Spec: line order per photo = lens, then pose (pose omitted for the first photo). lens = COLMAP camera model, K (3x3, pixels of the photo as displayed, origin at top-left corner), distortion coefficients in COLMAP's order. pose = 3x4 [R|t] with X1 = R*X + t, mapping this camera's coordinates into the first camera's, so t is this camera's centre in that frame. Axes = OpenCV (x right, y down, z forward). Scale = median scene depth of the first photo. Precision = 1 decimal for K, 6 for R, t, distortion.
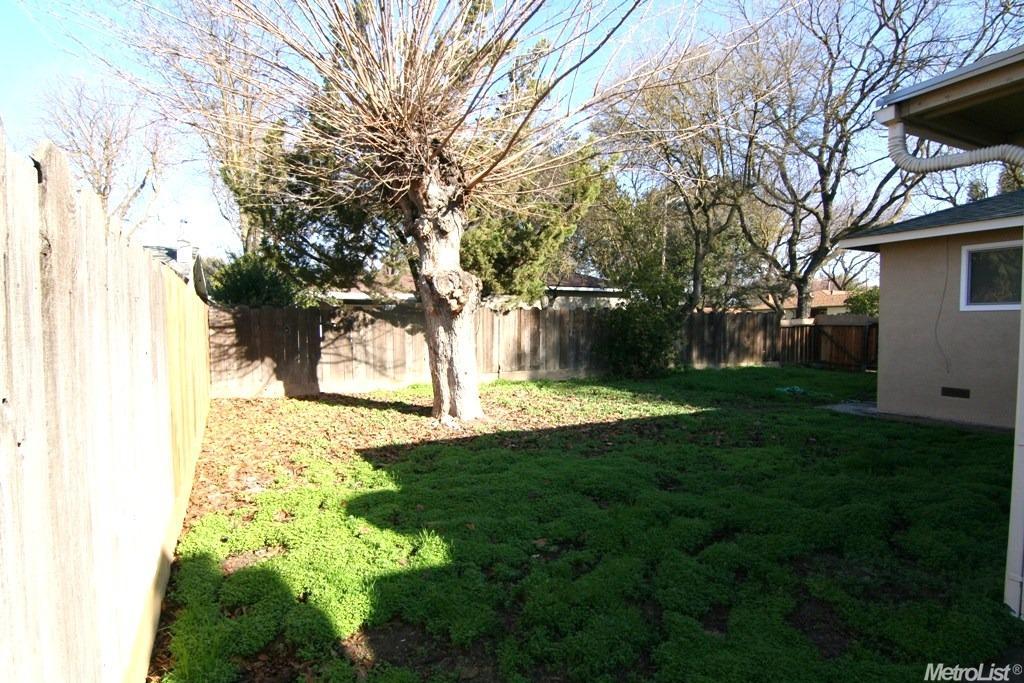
lens RADIAL K [[529.4, 0, 510.9], [0, 529.4, 348.1], [0, 0, 1]] dist [-0.002849, -0.001037]
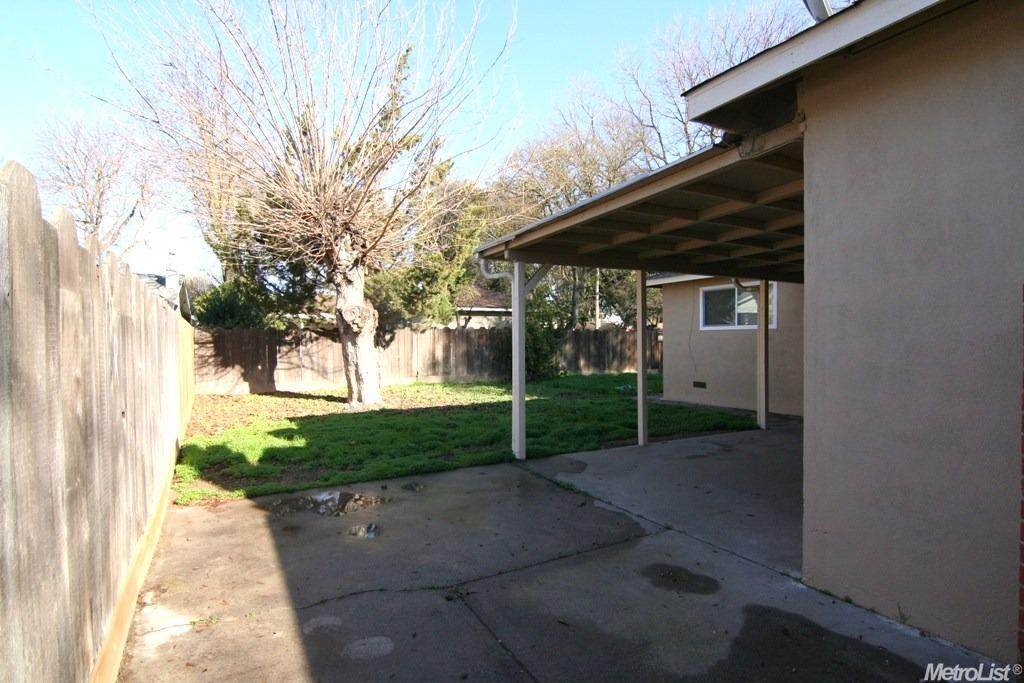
lens RADIAL K [[528.9, 0, 511.3], [0, 528.9, 348.1], [0, 0, 1]] dist [-0.002960, -0.007457]
pose [[0.999585, -0.004587, 0.028453, 0.200888], [0.005373, 0.999605, -0.027581, 0.014418], [-0.028315, 0.027723, 0.999215, -0.370003]]
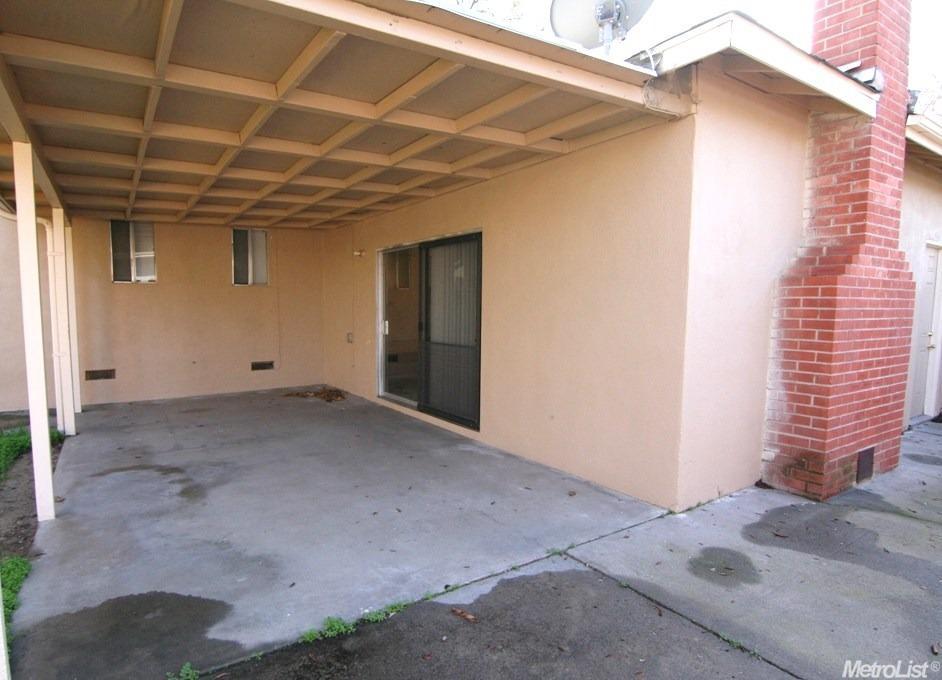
lens RADIAL K [[549.4, 0, 471.0], [0, 549.4, 340.0], [0, 0, 1]] dist [-0.002775, -0.001666]
pose [[-0.107564, -0.096531, 0.989501, -0.112134], [0.021881, 0.994804, 0.099427, -0.037138], [-0.993957, 0.032346, -0.104893, 0.558178]]
